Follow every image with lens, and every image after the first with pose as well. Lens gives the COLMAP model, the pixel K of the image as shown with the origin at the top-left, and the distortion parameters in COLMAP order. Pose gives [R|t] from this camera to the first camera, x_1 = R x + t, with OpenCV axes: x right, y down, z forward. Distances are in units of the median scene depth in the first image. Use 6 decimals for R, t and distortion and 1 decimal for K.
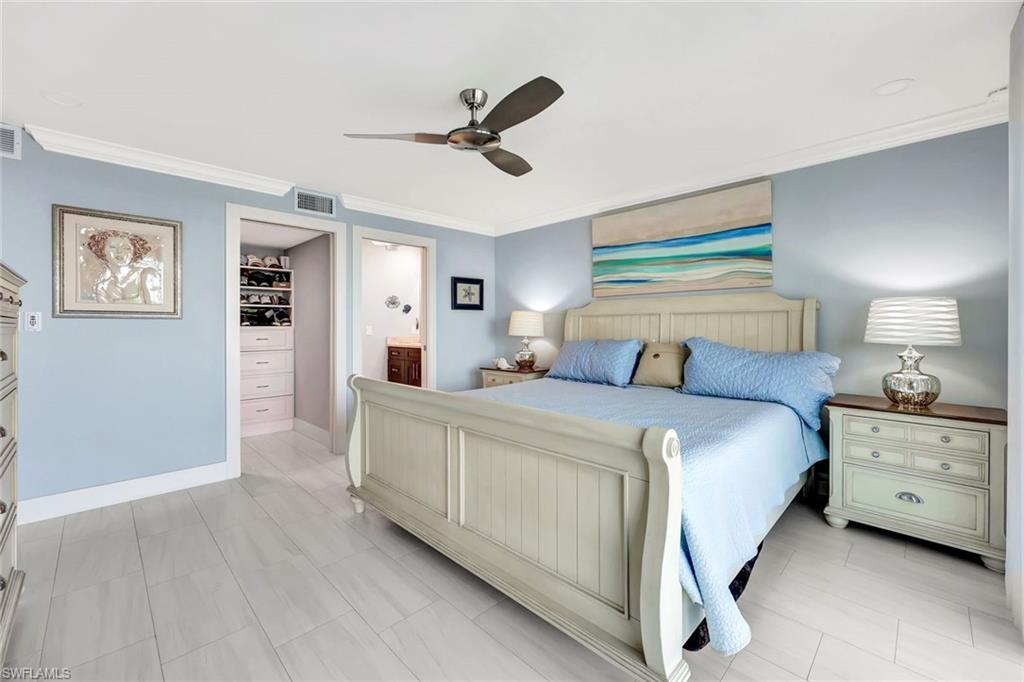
lens RADIAL K [[417.5, 0, 513.8], [0, 417.5, 329.8], [0, 0, 1]] dist [0.001726, 0.000854]
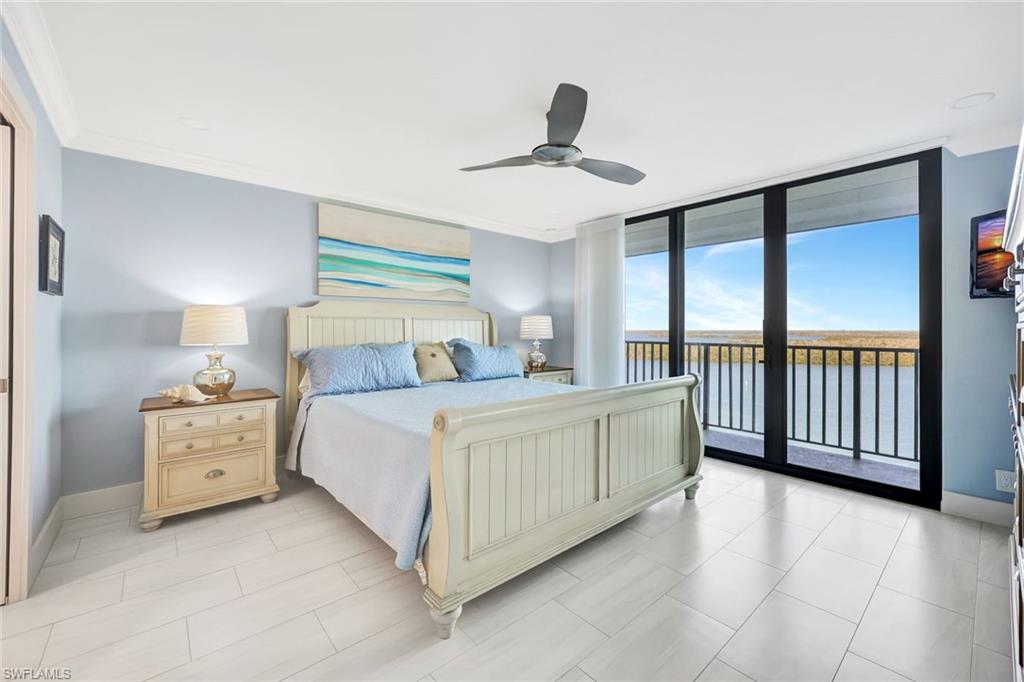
lens RADIAL K [[417.5, 0, 509.6], [0, 417.5, 333.8], [0, 0, 1]] dist [0.001726, 0.000854]
pose [[0.080007, -0.012747, 0.996713, -0.693310], [0.004965, 0.999911, 0.012389, -0.009460], [-0.996782, 0.003958, 0.080063, 0.610319]]
